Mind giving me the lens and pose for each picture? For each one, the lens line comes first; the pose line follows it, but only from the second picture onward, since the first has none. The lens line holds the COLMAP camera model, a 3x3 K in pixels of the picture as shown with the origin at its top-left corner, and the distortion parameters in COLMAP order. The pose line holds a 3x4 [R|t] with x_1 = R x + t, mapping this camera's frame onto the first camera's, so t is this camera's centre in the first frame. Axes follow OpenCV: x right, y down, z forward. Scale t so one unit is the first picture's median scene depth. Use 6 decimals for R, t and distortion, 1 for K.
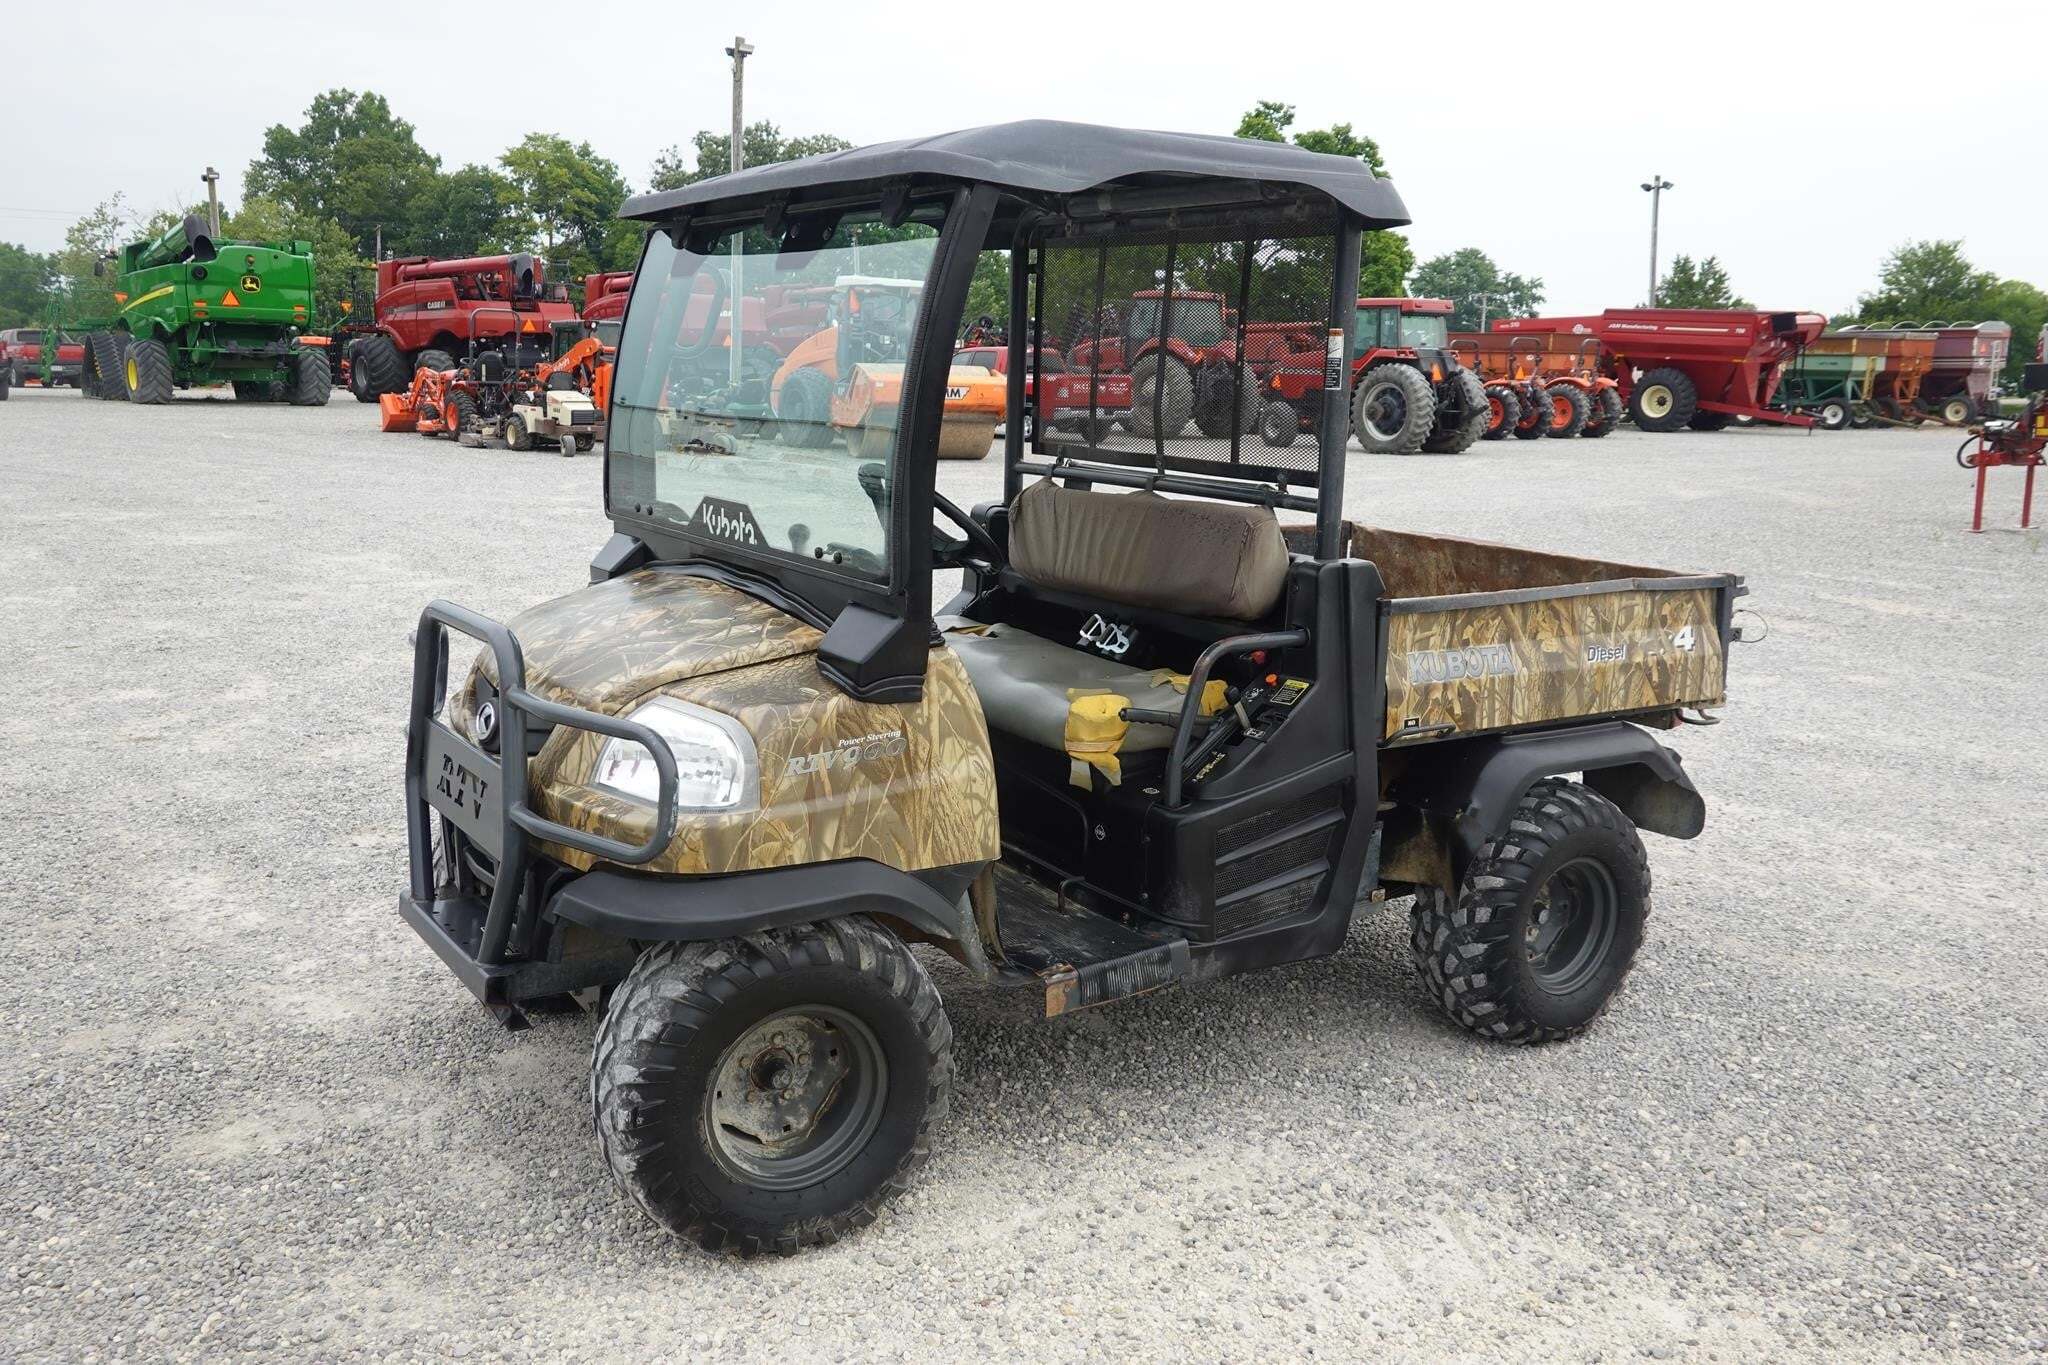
lens RADIAL K [[1646.1, 0, 1033.5], [0, 1646.1, 675.9], [0, 0, 1]] dist [0.008311, 0.000117]
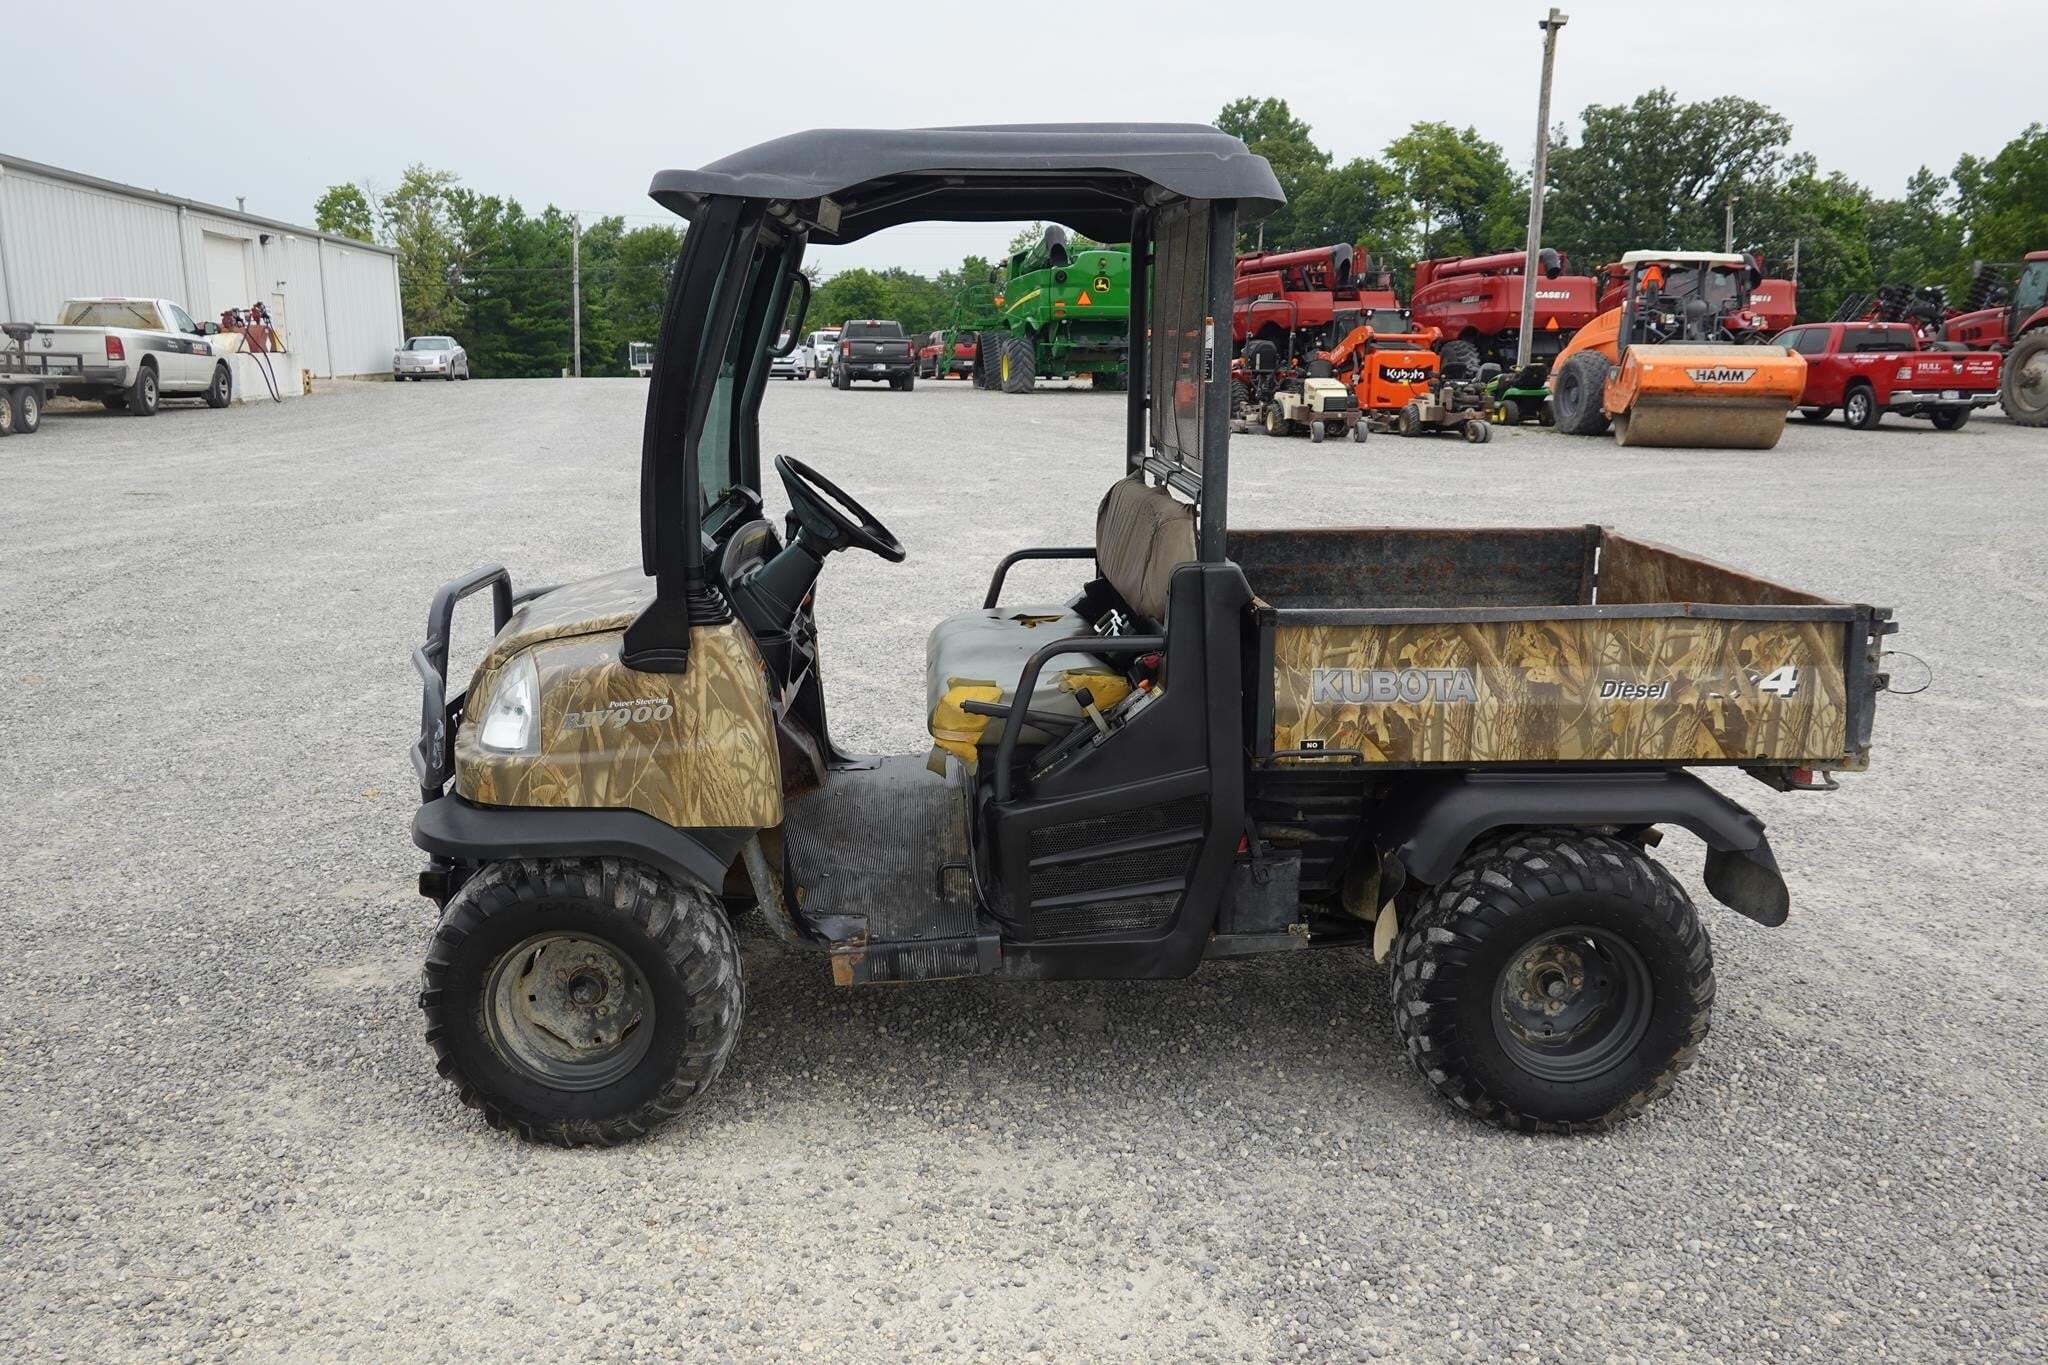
lens RADIAL K [[1646.1, 0, 1026.9], [0, 1646.1, 671.1], [0, 0, 1]] dist [0.008311, 0.000117]
pose [[0.870903, 0.075285, -0.485655, 0.484454], [-0.072453, 0.997068, 0.024636, -0.021461], [0.486085, 0.013732, 0.873803, 0.111971]]
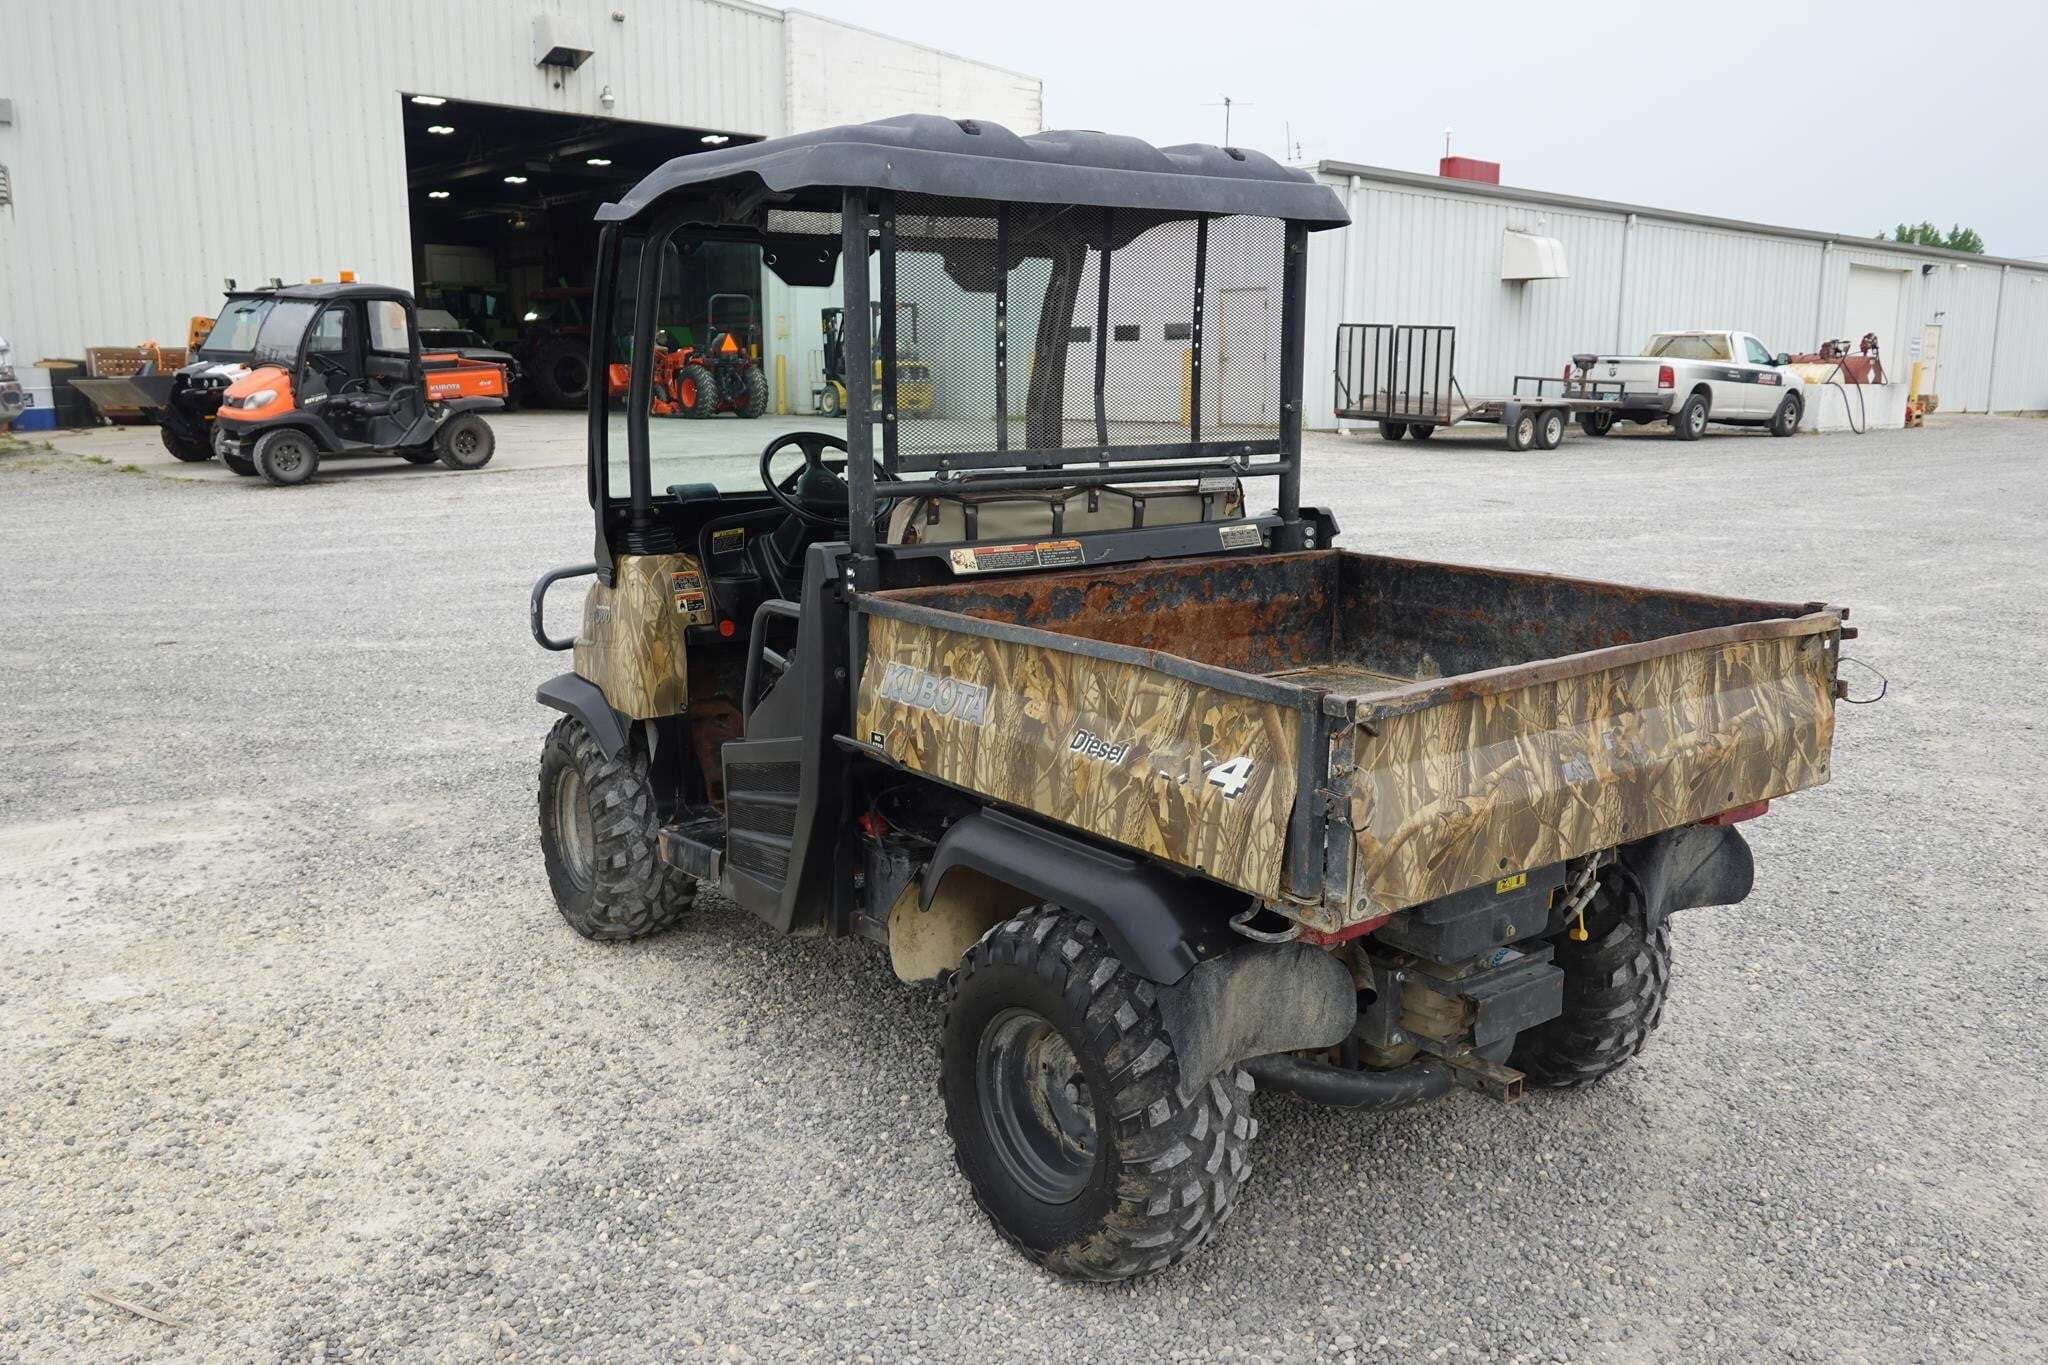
lens RADIAL K [[1646.1, 0, 1024.1], [0, 1646.1, 675.2], [0, 0, 1]] dist [0.008311, 0.000117]
pose [[0.071359, 0.158640, -0.984754, 1.008894], [-0.186739, 0.971940, 0.143044, -0.134012], [0.979815, 0.173684, 0.098981, 0.894456]]
